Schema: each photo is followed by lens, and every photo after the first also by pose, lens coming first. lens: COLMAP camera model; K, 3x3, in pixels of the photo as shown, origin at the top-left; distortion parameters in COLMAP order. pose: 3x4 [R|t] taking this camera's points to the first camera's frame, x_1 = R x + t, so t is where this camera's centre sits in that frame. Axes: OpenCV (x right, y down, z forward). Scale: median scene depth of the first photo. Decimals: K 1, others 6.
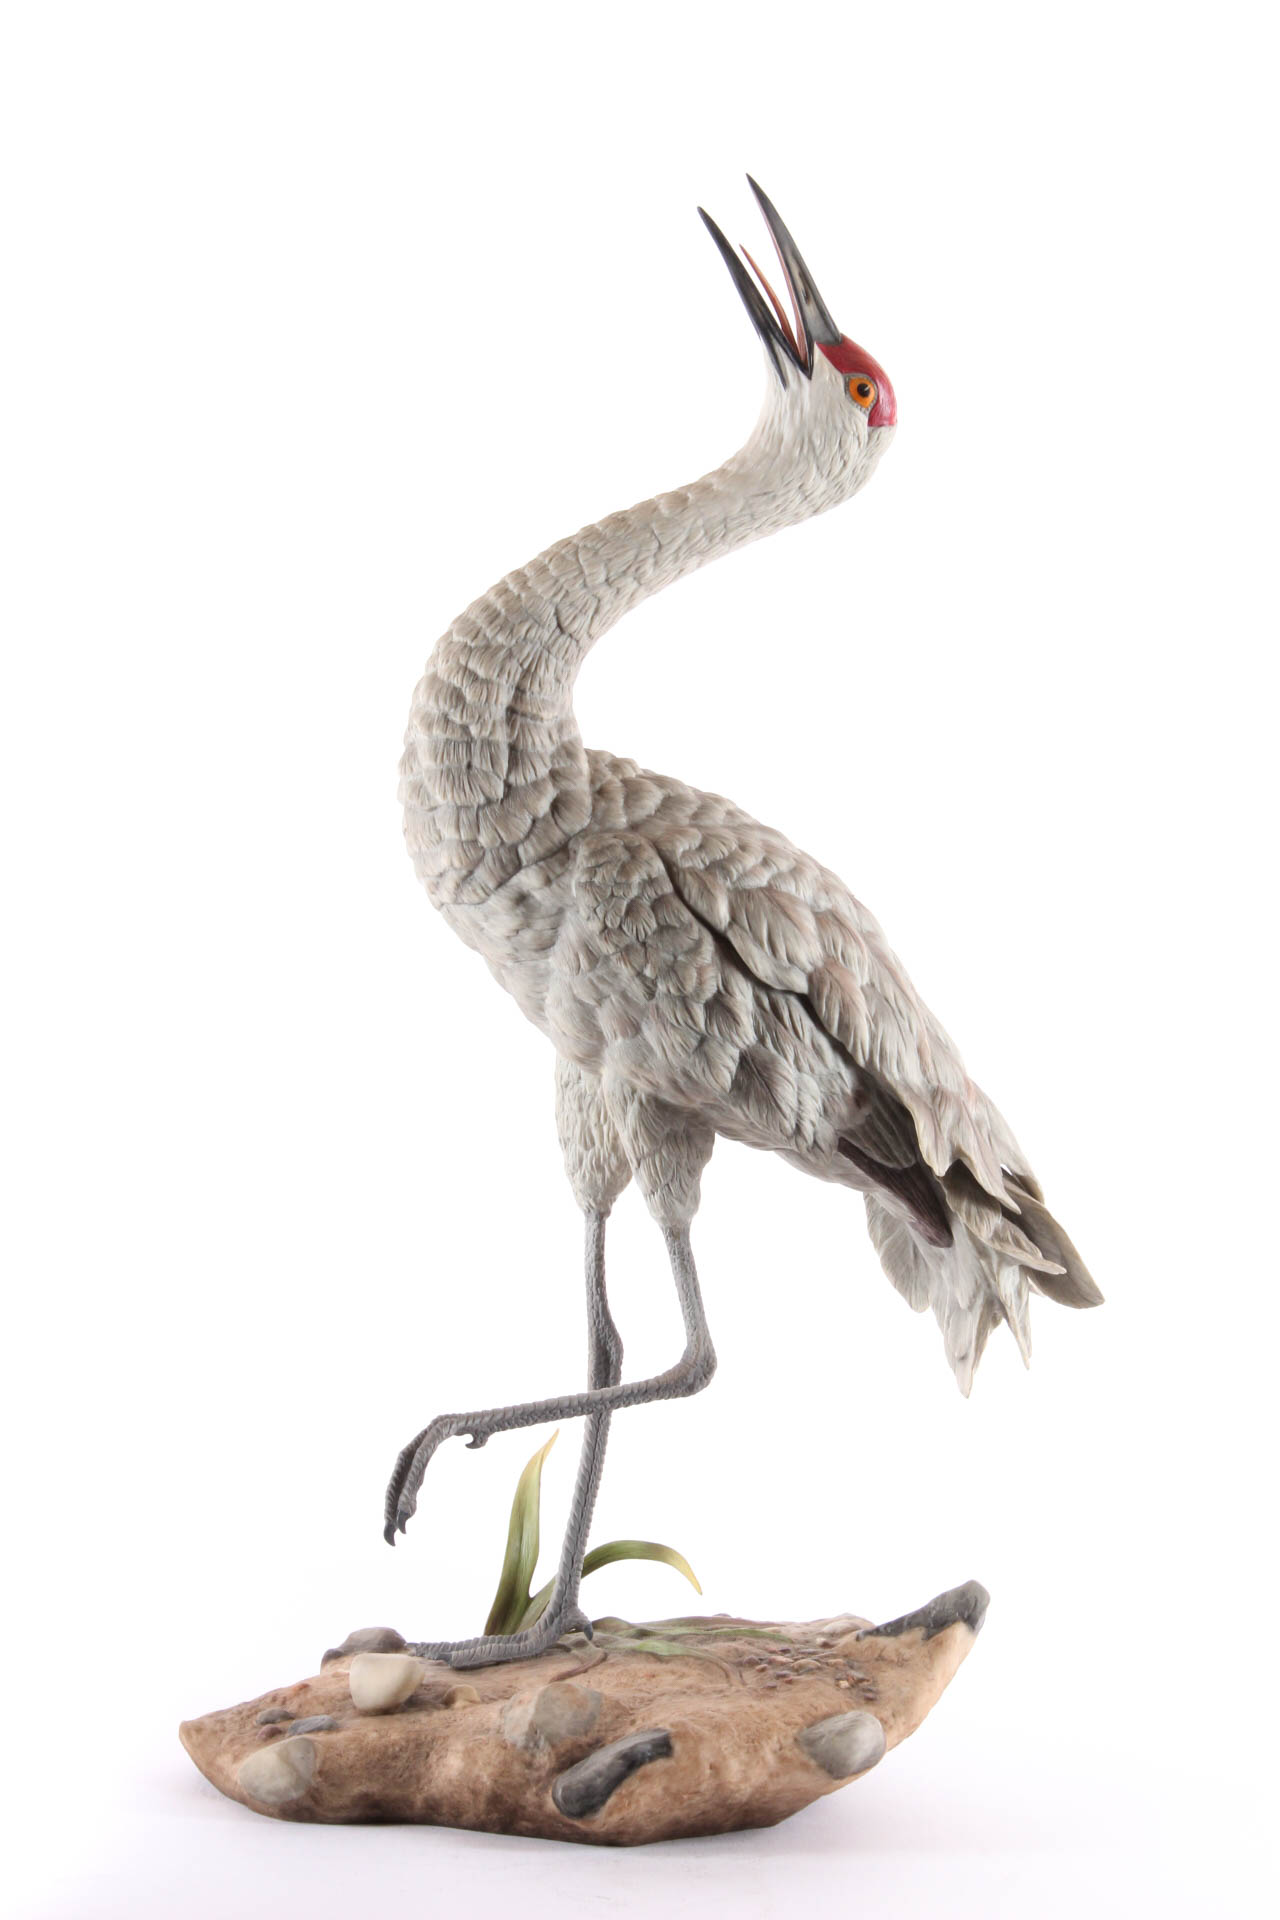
lens RADIAL K [[4538.3, 0, 634.8], [0, 4538.3, 1003.6], [0, 0, 1]] dist [0.133656, 0.000000]
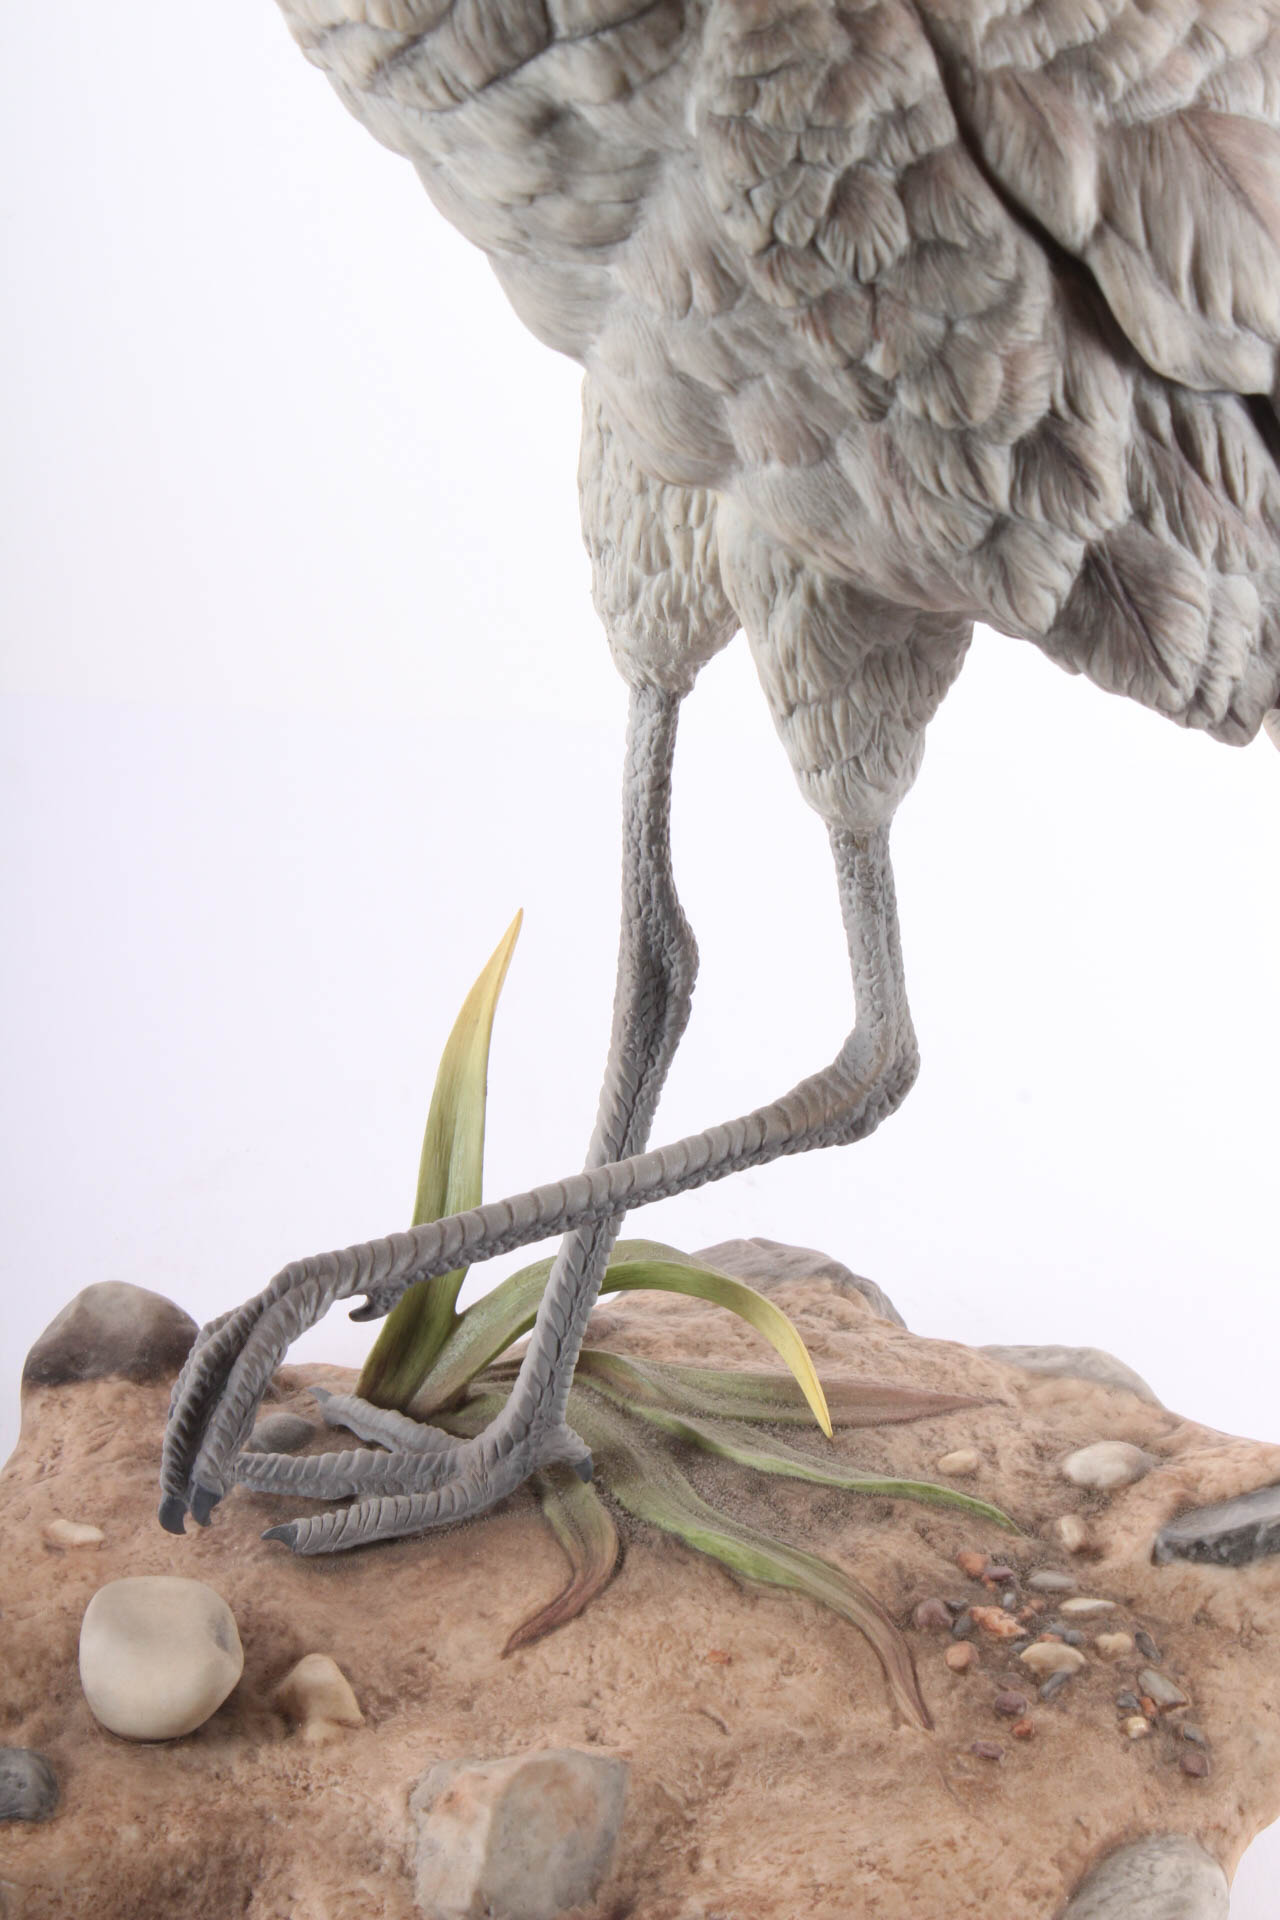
lens RADIAL K [[4516.7, 0, 634.6], [0, 4516.7, 978.9], [0, 0, 1]] dist [0.075764, 0.000000]
pose [[0.997090, 0.034268, 0.068104, -0.040692], [-0.062326, 0.880852, 0.469270, -0.136021], [-0.043909, -0.472149, 0.880425, 0.633767]]
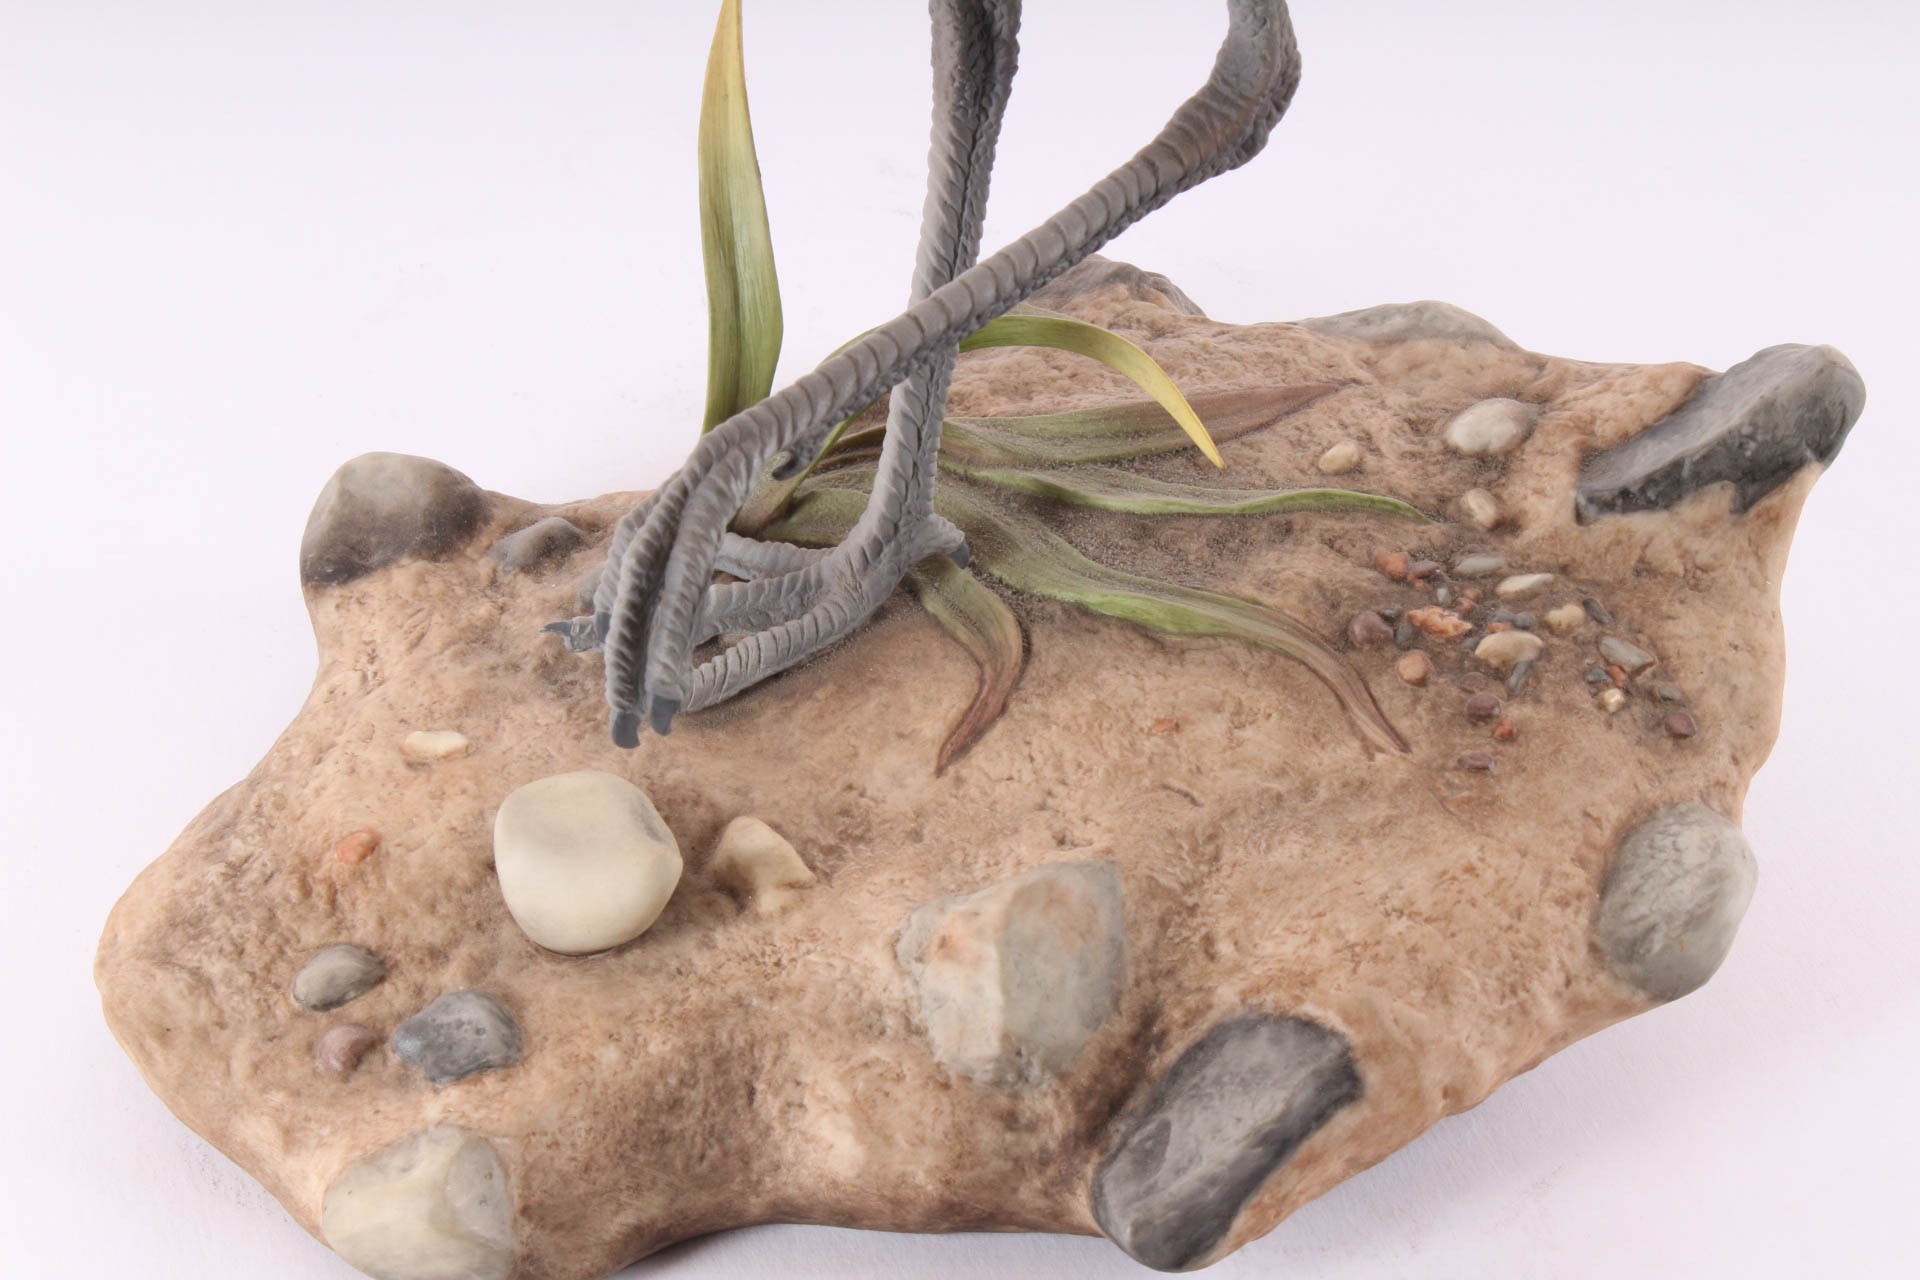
lens RADIAL K [[4516.7, 0, 963.0], [0, 4516.7, 631.9], [0, 0, 1]] dist [0.075764, 0.000000]
pose [[0.963613, -0.196384, 0.181337, -0.094794], [0.043543, 0.784667, 0.618387, -0.132348], [-0.263730, -0.587990, 0.764666, 0.690775]]
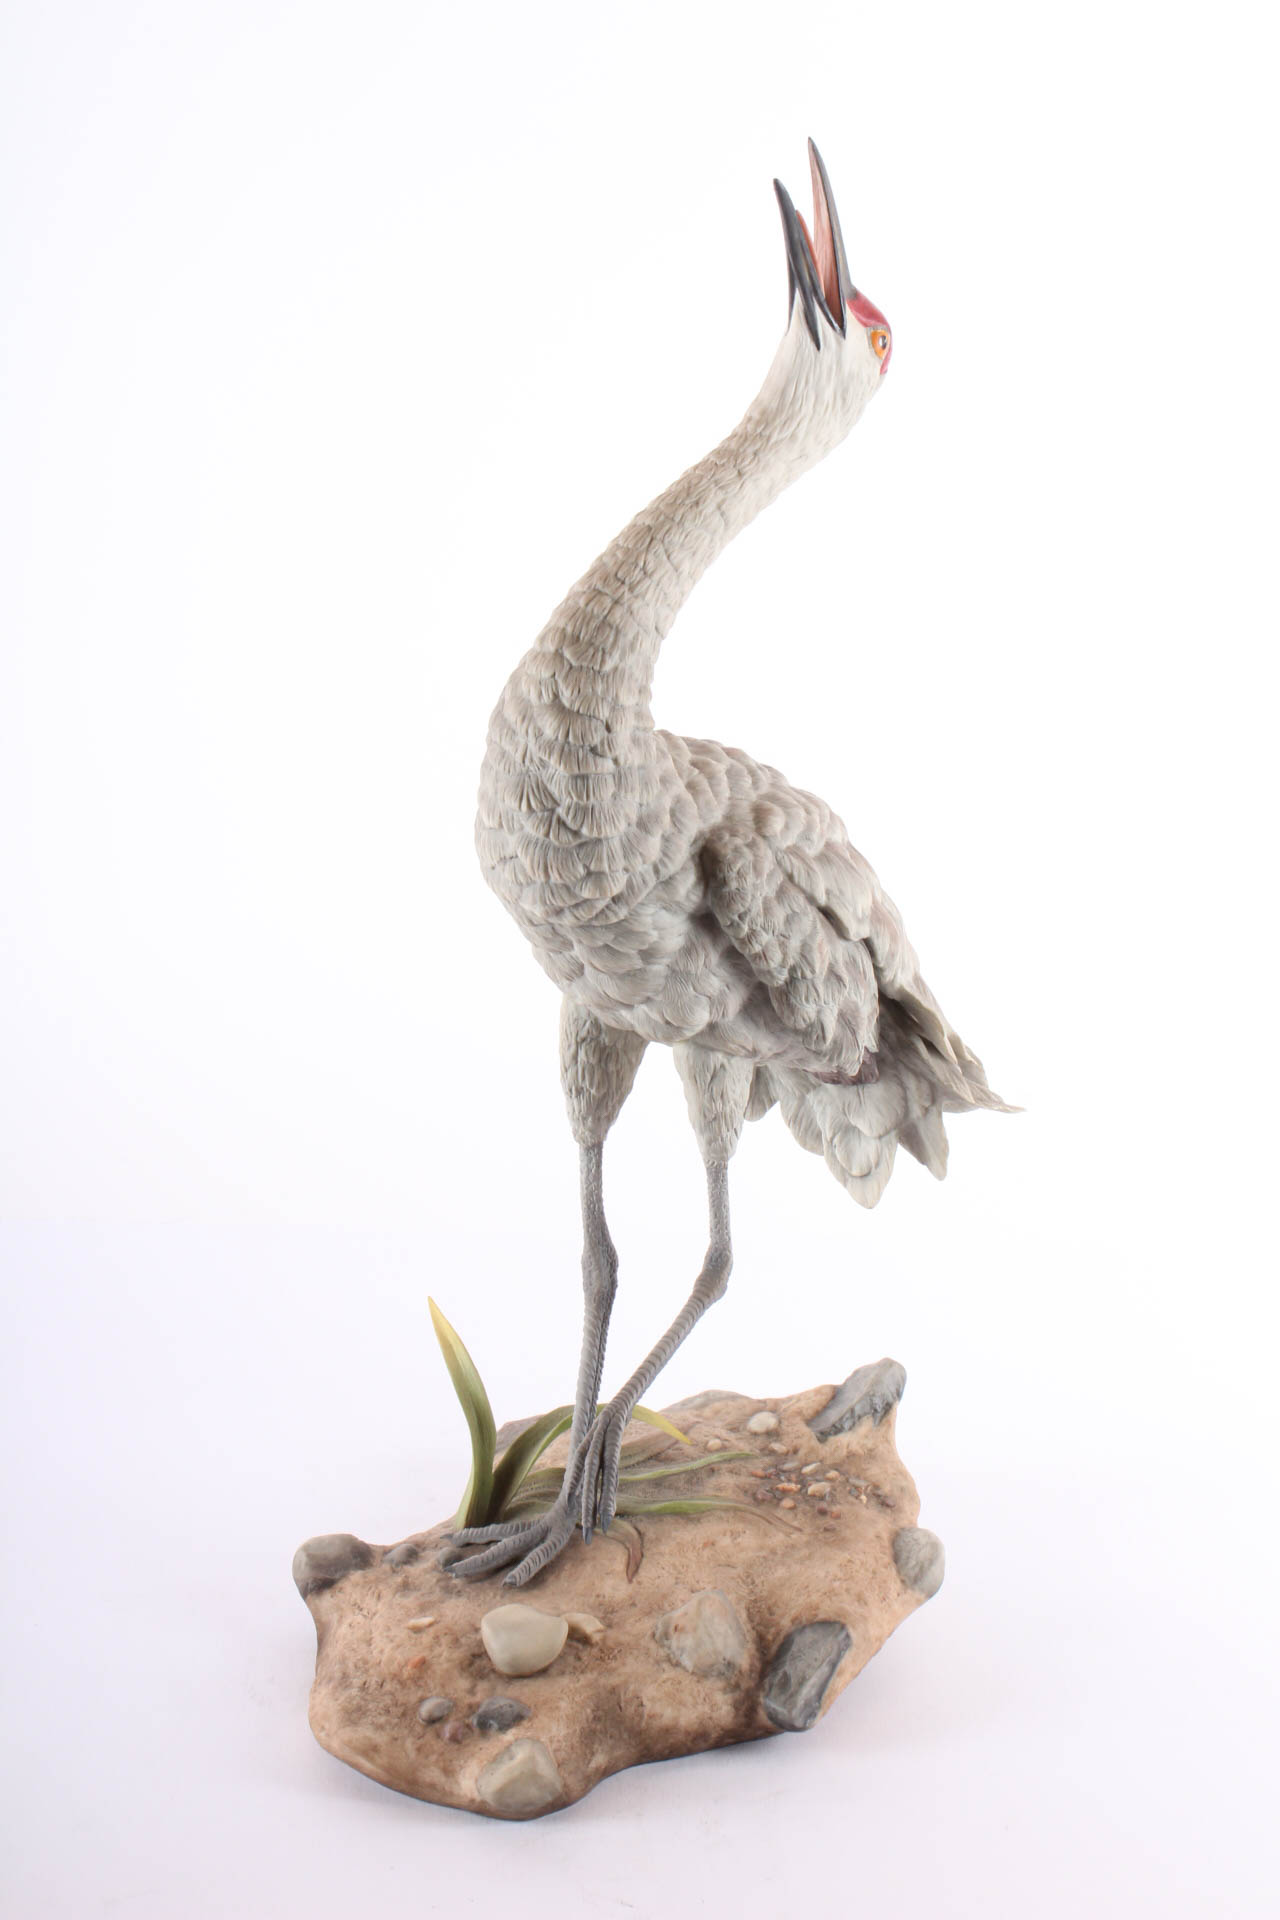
lens RADIAL K [[3372.4, 0, 641.3], [0, 3372.4, 974.8], [0, 0, 1]] dist [0.014512, 0.000000]
pose [[0.762543, -0.245796, 0.598425, -0.464178], [0.042732, 0.942129, 0.332517, -0.251691], [-0.645524, -0.227986, 0.728917, 0.466385]]
